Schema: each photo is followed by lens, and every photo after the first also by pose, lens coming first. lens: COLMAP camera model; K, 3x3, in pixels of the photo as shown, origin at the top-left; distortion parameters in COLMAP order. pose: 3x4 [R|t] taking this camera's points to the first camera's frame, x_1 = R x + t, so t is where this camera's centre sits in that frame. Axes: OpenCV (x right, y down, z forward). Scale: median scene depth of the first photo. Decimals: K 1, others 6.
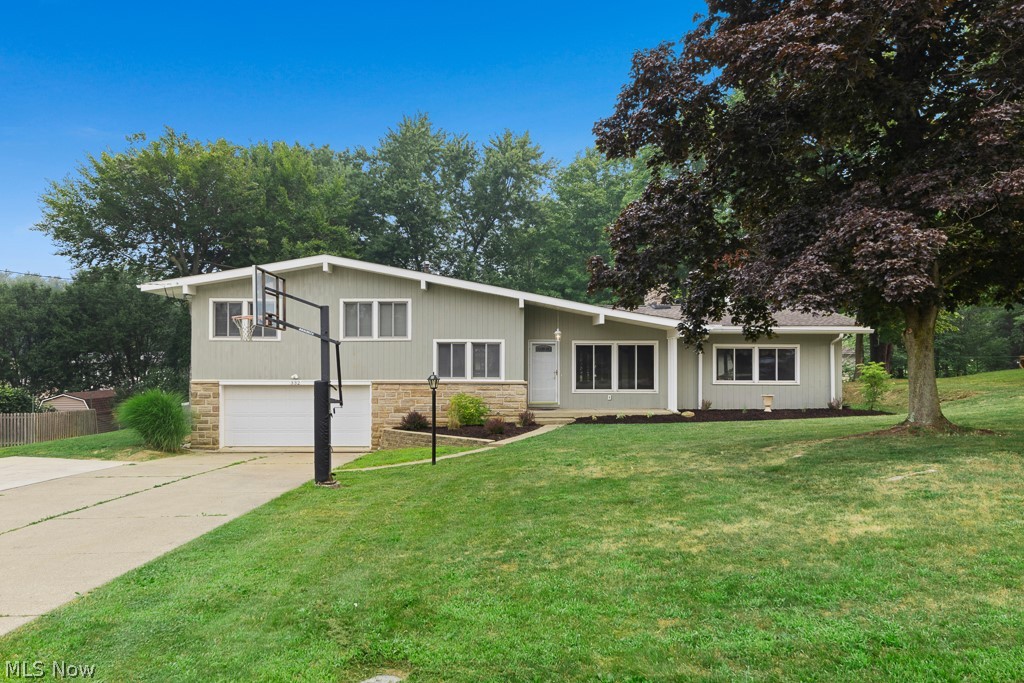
lens RADIAL K [[705.0, 0, 511.4], [0, 705.0, 340.8], [0, 0, 1]] dist [0.009562, 0.000169]
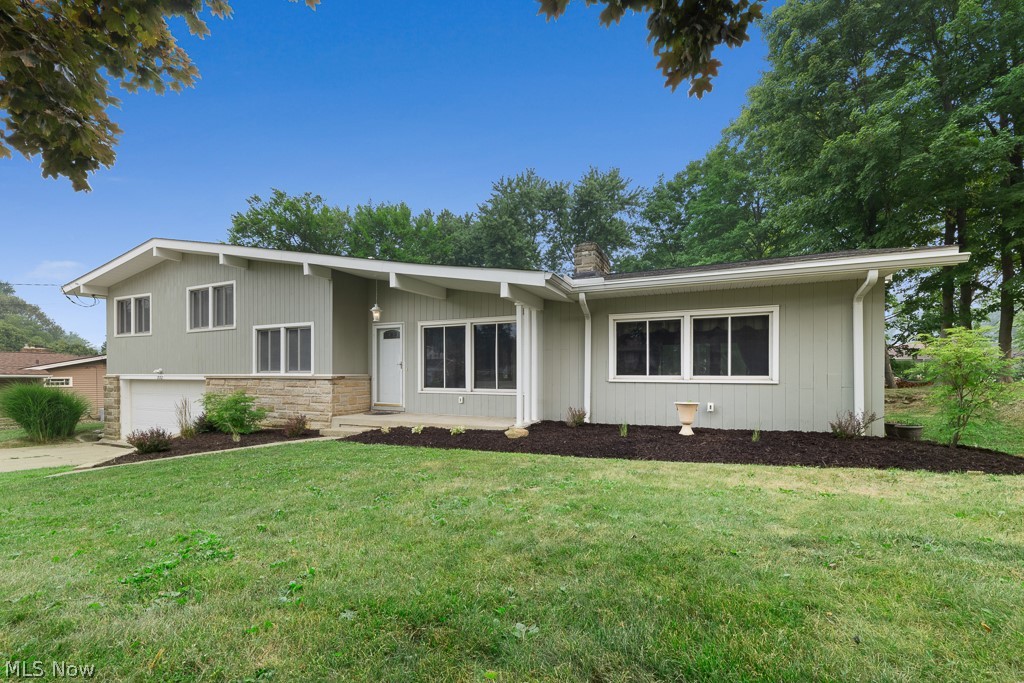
lens RADIAL K [[428.4, 0, 513.2], [0, 428.4, 350.0], [0, 0, 1]] dist [0.007198, -0.001478]
pose [[0.896729, -0.026290, -0.441799, 0.375875], [0.016837, 0.999538, -0.025306, 0.042736], [0.442260, 0.015254, 0.896757, 0.642674]]
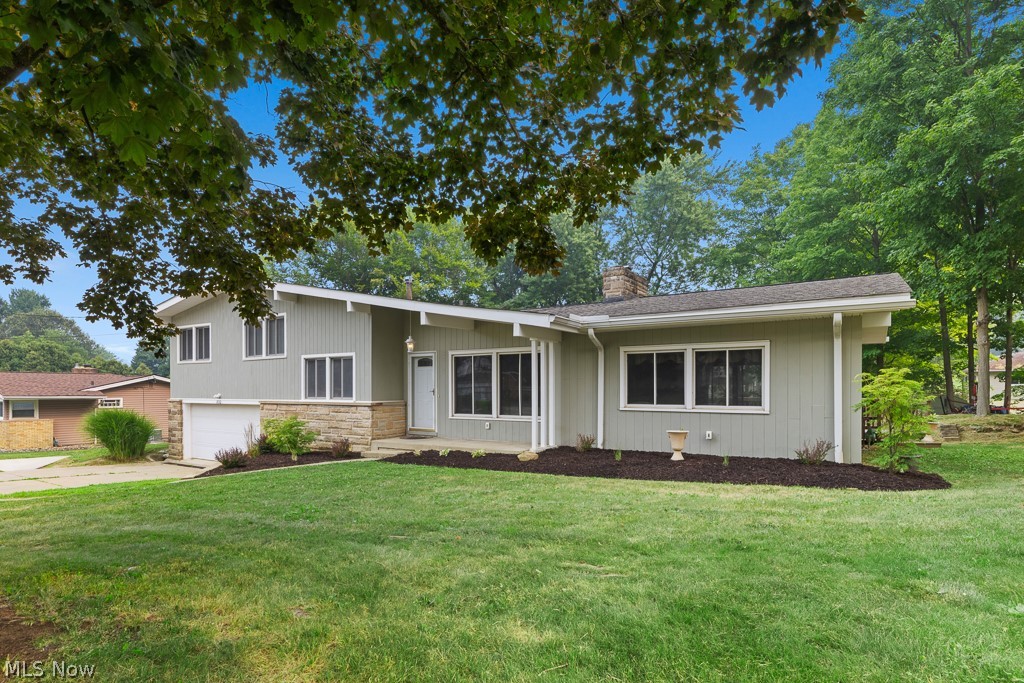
lens RADIAL K [[534.7, 0, 512.4], [0, 534.7, 344.4], [0, 0, 1]] dist [0.003712, 0.001779]
pose [[0.826982, -0.050826, -0.559926, 0.479912], [0.023163, 0.998140, -0.056394, 0.027661], [0.561751, 0.033667, 0.826621, 0.549832]]
